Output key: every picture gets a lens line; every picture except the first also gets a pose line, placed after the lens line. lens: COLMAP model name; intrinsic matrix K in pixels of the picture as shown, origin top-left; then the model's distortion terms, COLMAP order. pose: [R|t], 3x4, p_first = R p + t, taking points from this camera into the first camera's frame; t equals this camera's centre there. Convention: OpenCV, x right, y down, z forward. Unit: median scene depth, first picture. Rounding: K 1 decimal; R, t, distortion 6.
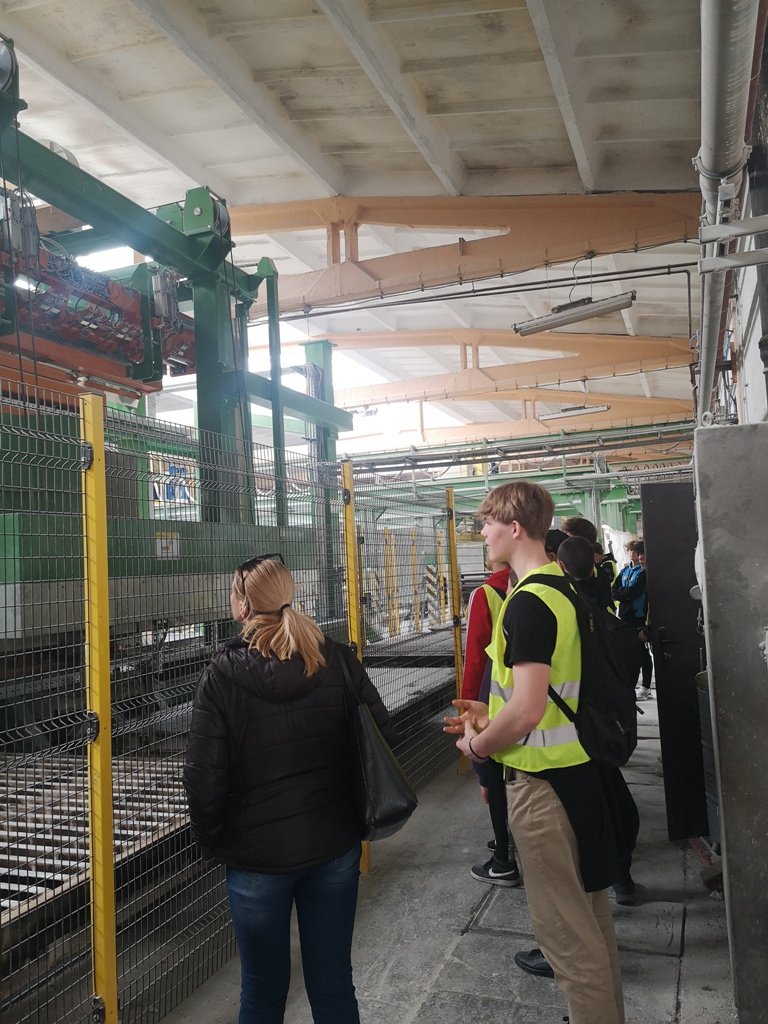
lens RADIAL K [[866.8, 0, 384.0], [0, 866.8, 512.0], [0, 0, 1]] dist [0.056285, -0.013202]
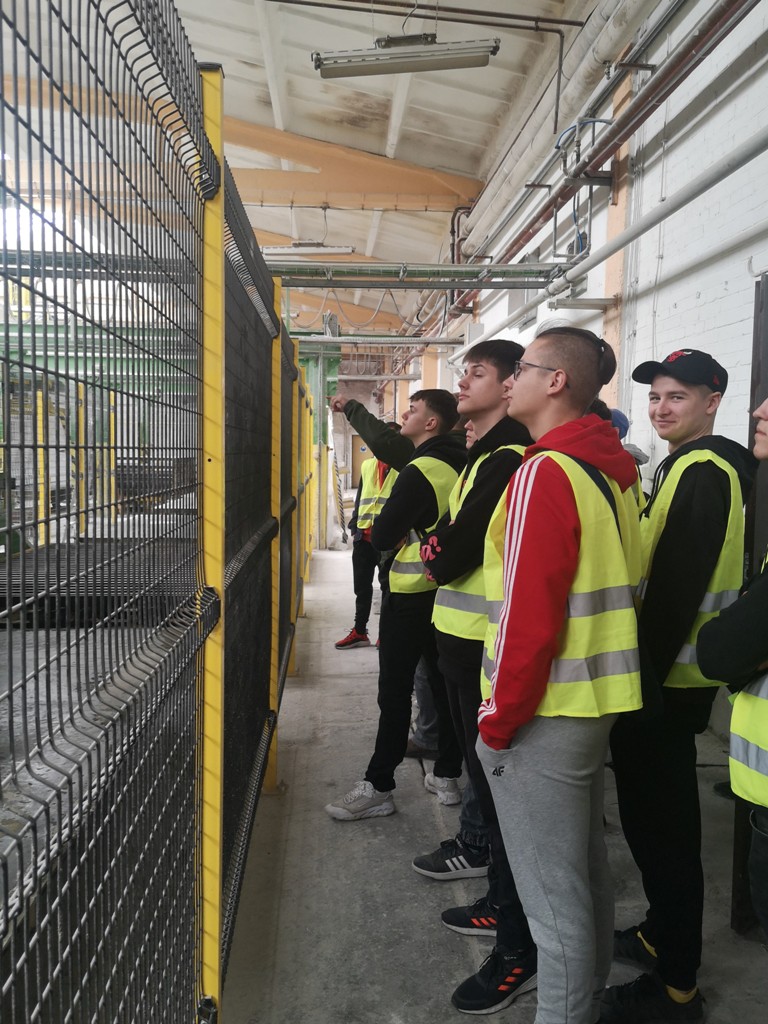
lens RADIAL K [[866.8, 0, 384.0], [0, 866.8, 512.0], [0, 0, 1]] dist [0.056285, -0.013202]
pose [[0.893274, 0.031564, 0.448403, -0.057569], [-0.083916, 0.991705, 0.097363, 0.033472], [-0.441610, -0.124600, 0.888513, 0.276721]]
